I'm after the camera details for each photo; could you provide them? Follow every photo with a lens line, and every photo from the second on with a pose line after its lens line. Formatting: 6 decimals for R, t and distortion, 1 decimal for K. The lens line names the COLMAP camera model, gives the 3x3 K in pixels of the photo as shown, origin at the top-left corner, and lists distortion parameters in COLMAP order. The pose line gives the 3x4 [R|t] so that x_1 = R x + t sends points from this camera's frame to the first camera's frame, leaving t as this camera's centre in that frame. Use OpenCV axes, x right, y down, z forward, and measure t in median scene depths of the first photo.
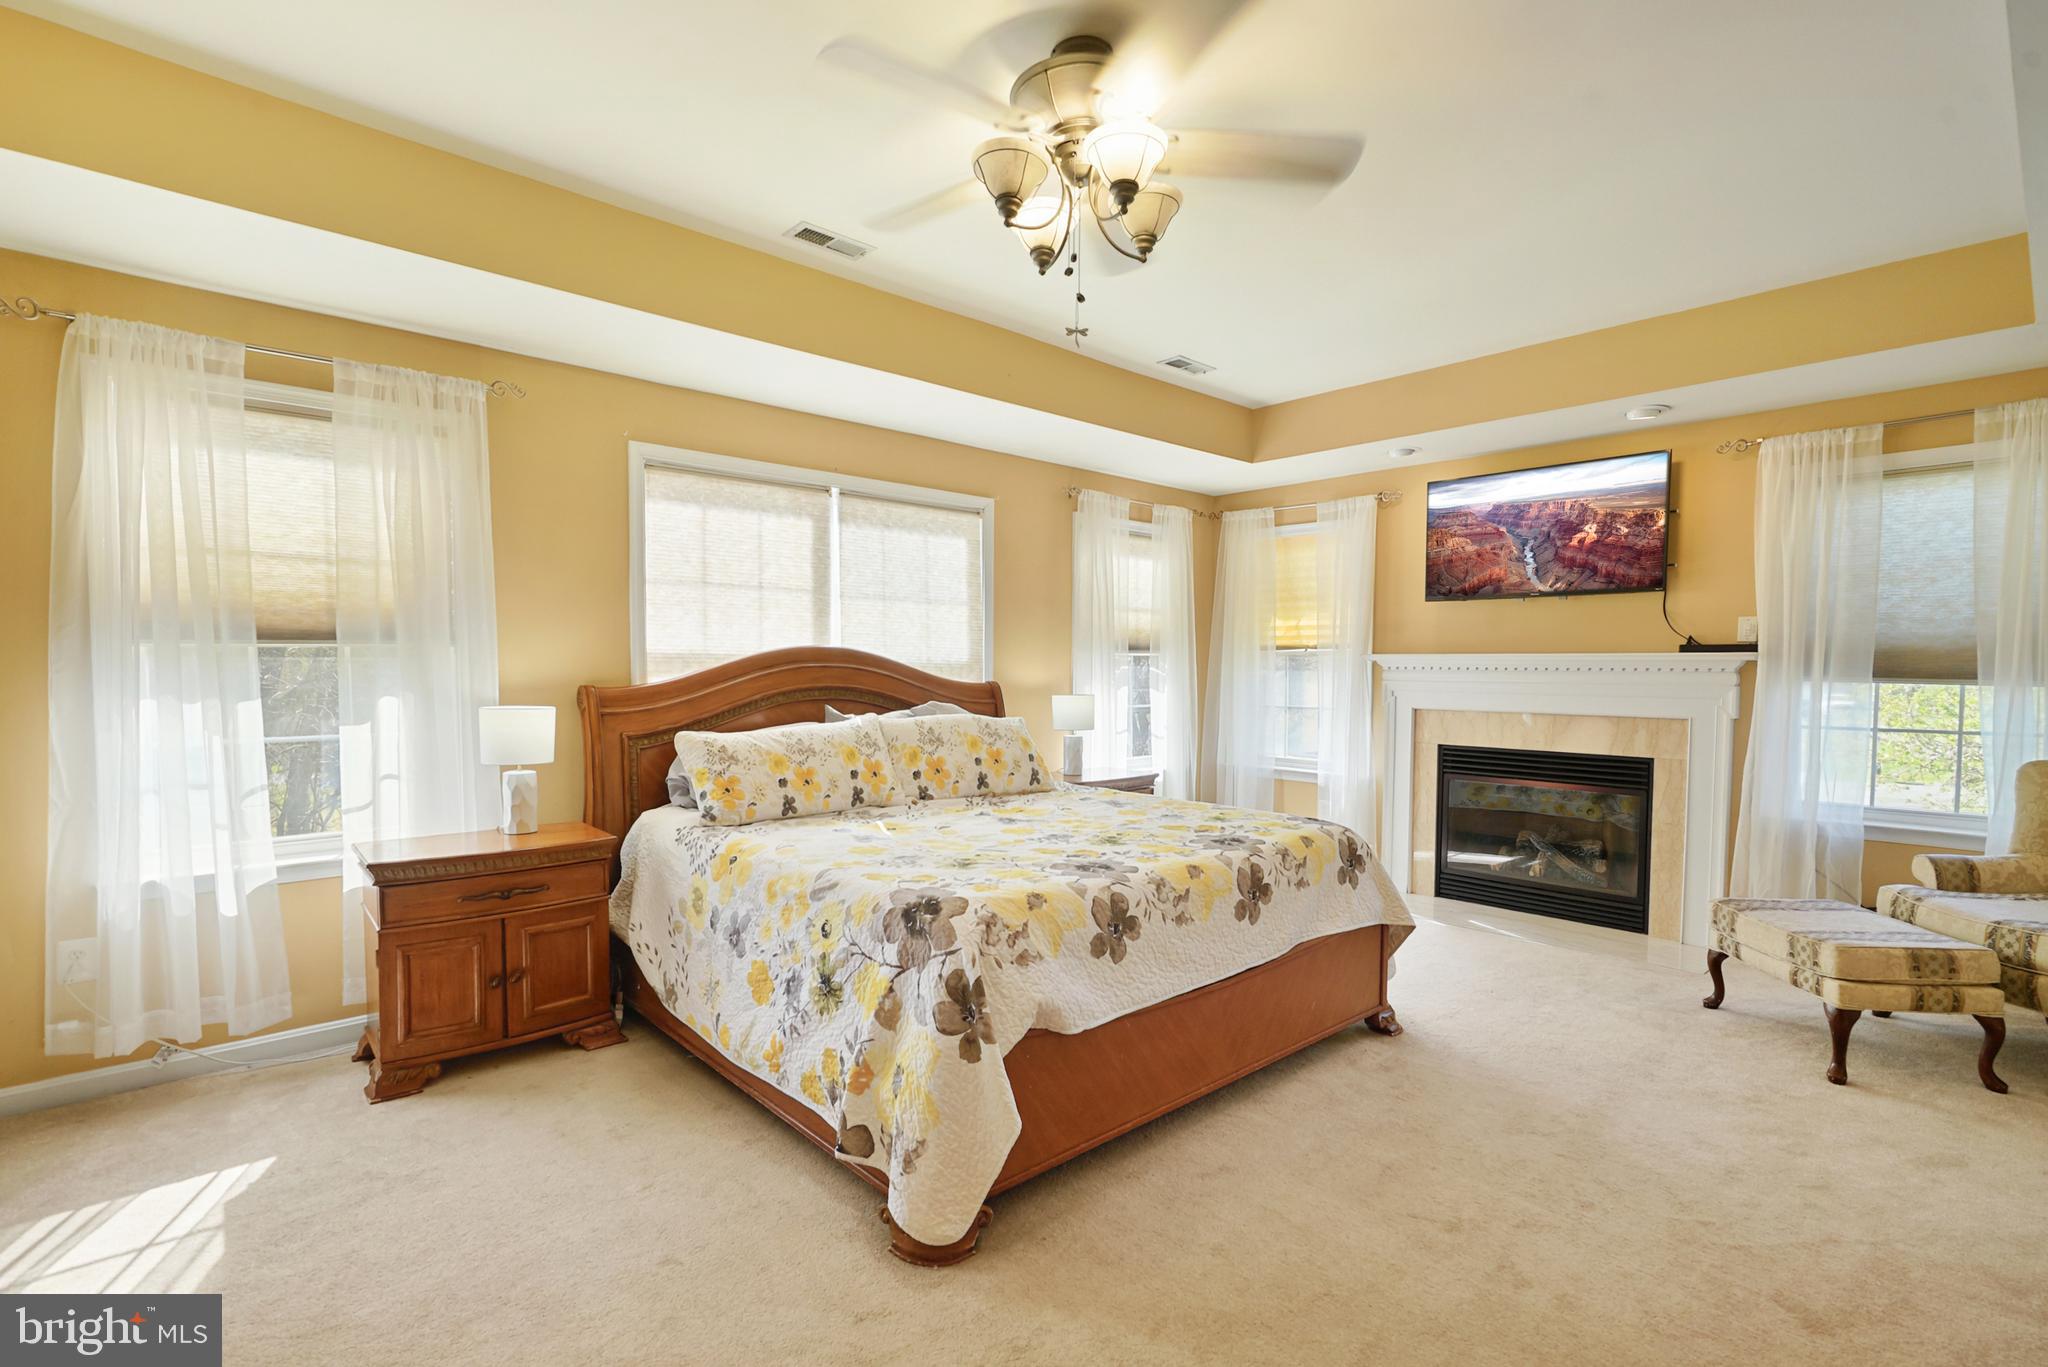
lens RADIAL K [[902.8, 0, 1062.1], [0, 902.8, 707.8], [0, 0, 1]] dist [-0.003106, -0.000254]
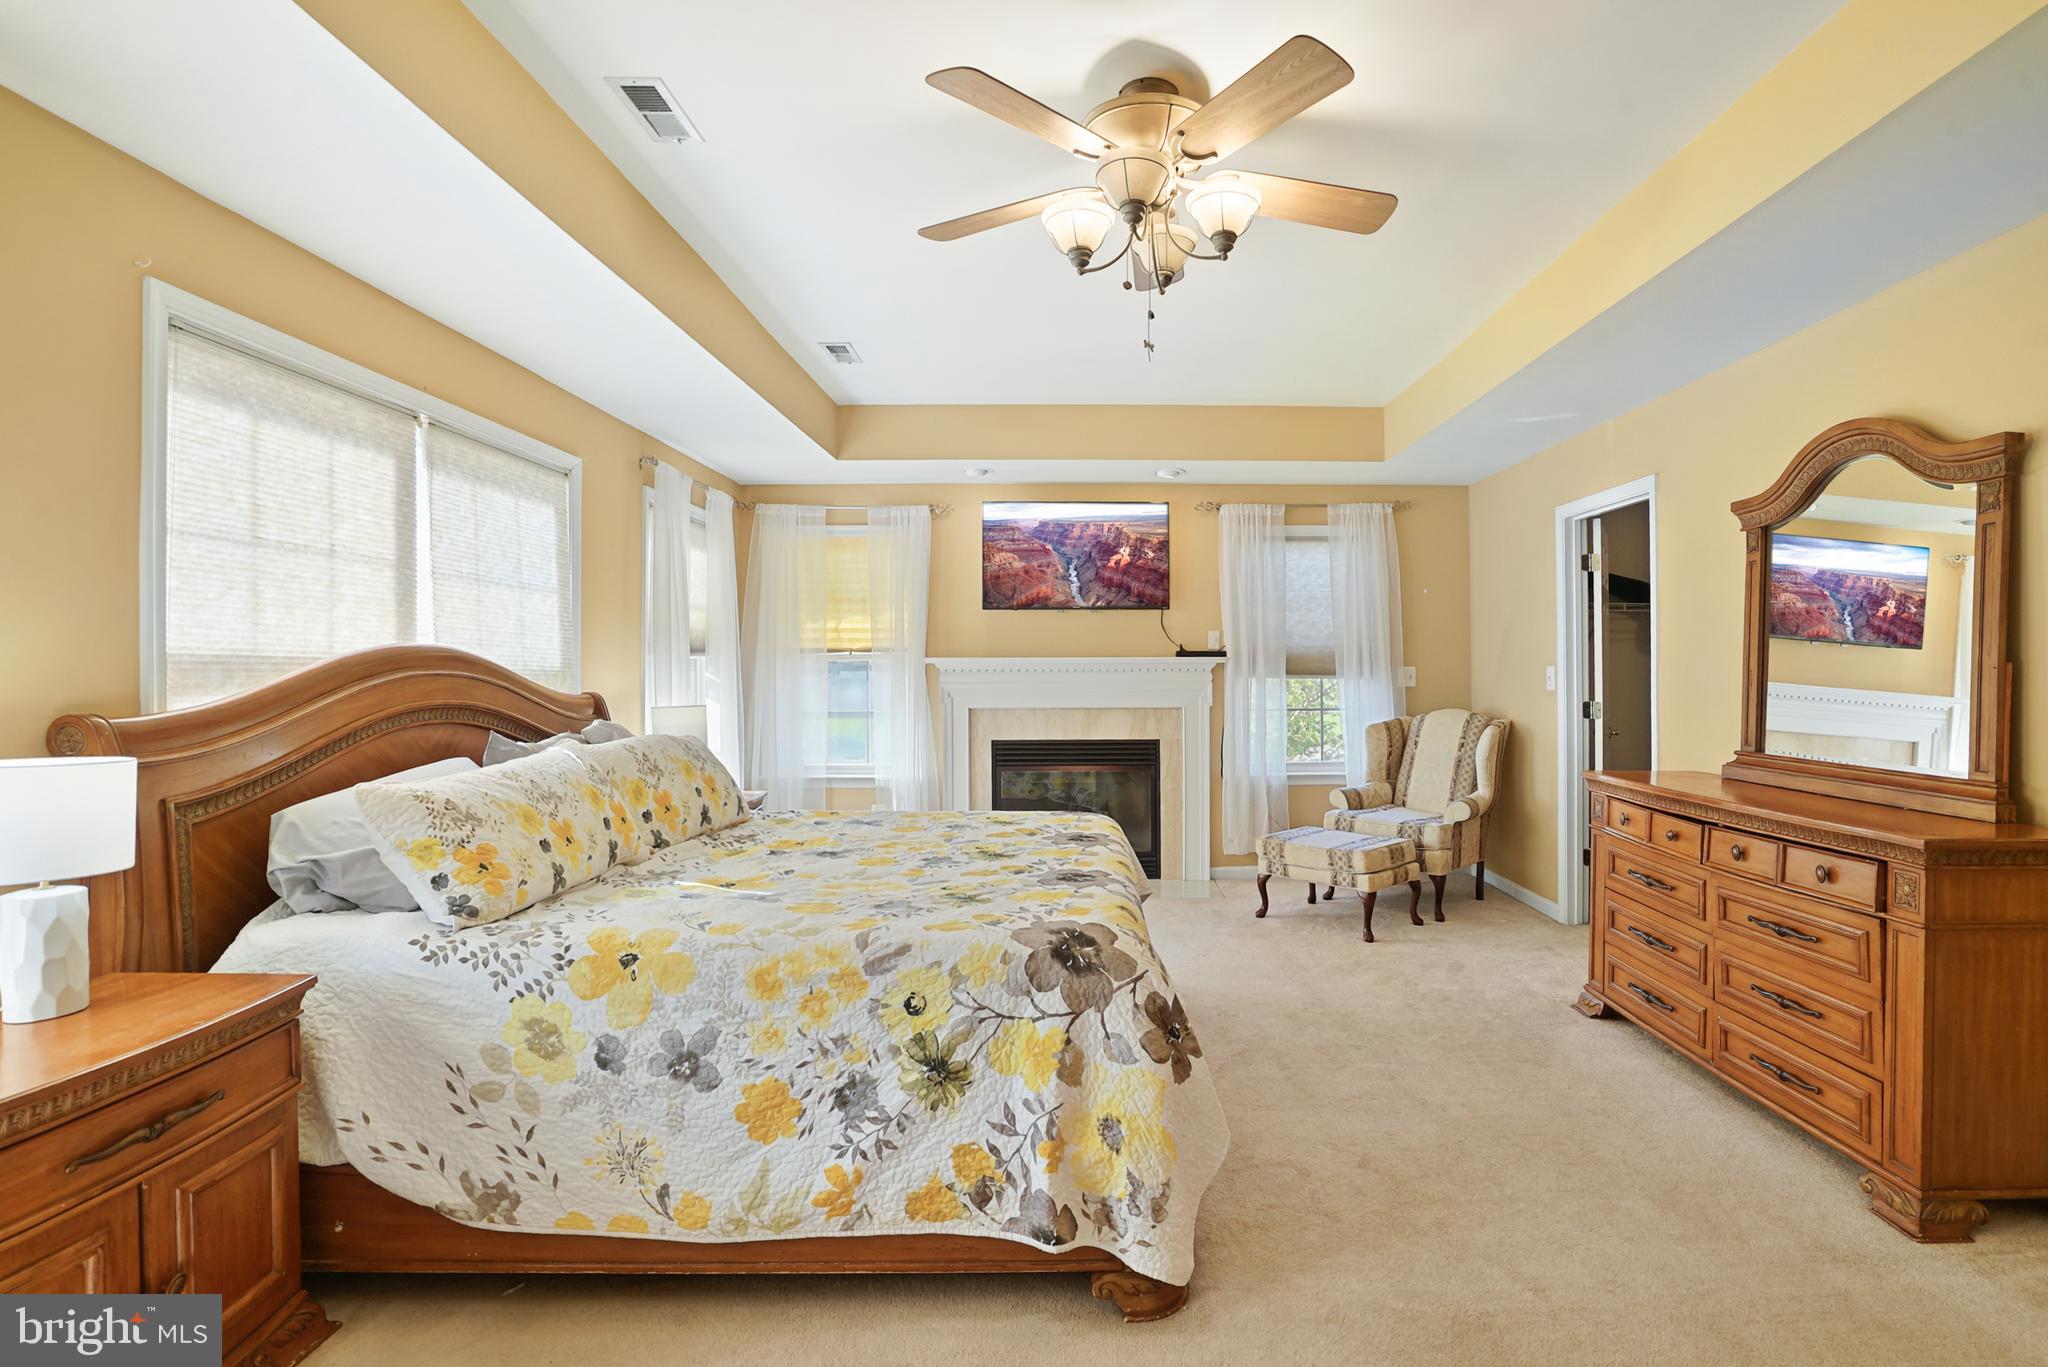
lens RADIAL K [[949.9, 0, 1031.7], [0, 949.9, 667.8], [0, 0, 1]] dist [-0.055481, 0.024899]
pose [[0.698855, -0.005813, 0.715240, -0.500144], [0.039837, 0.998731, -0.030807, -0.013160], [-0.714154, 0.050023, 0.698199, 0.213045]]
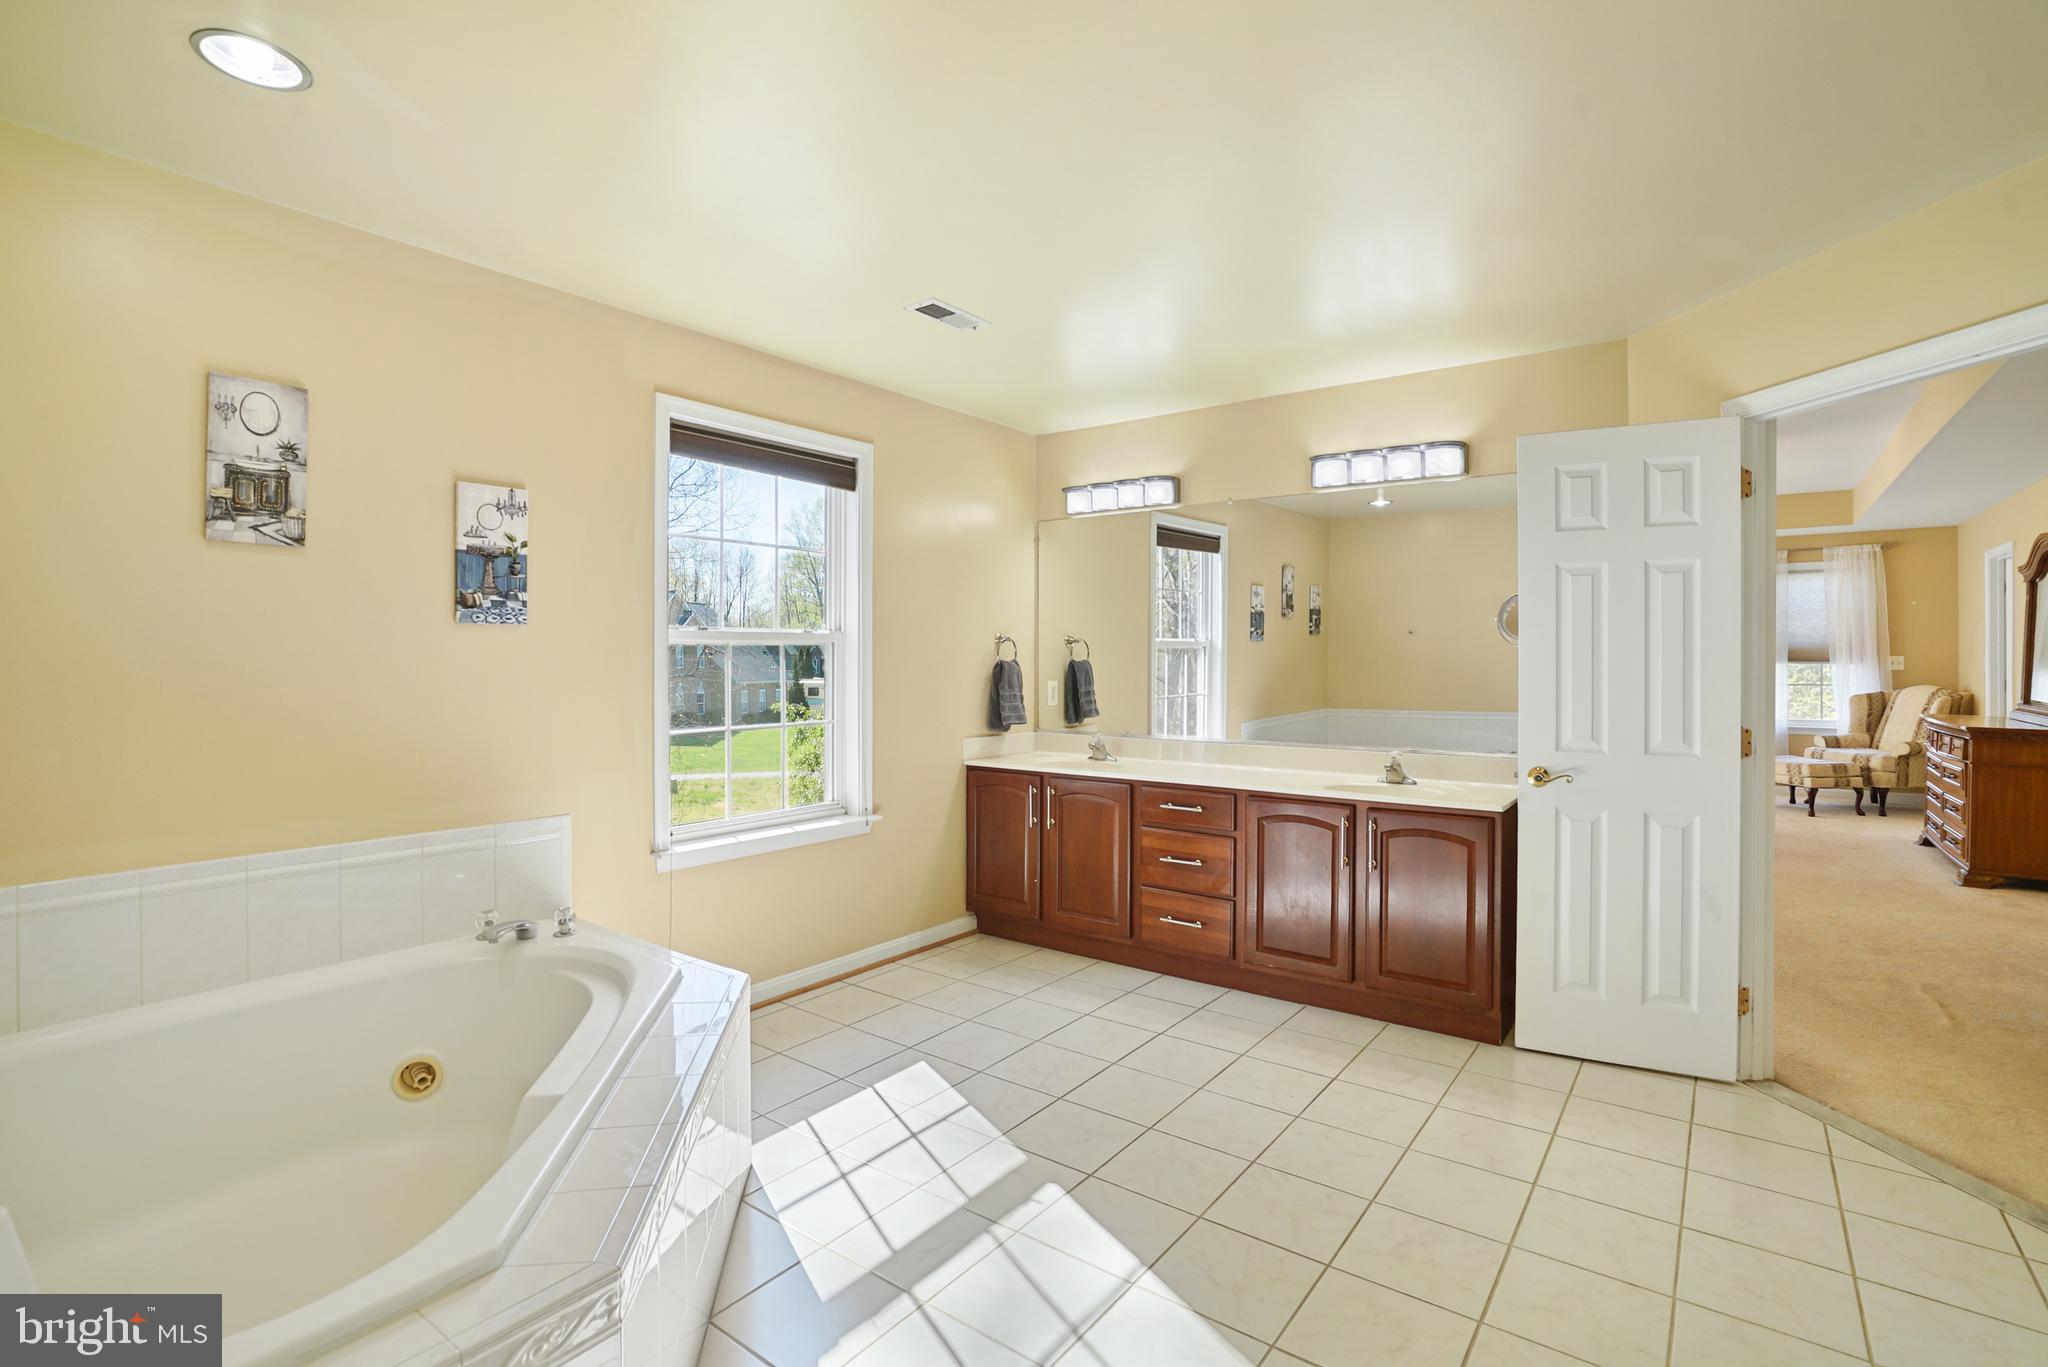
lens RADIAL K [[949.9, 0, 1031.7], [0, 949.9, 667.8], [0, 0, 1]] dist [-0.055481, 0.024899]
pose [[0.980078, -0.012977, 0.198186, -1.414556], [0.020298, 0.999183, -0.034953, 0.025016], [-0.197571, 0.038279, 0.979541, -0.895863]]
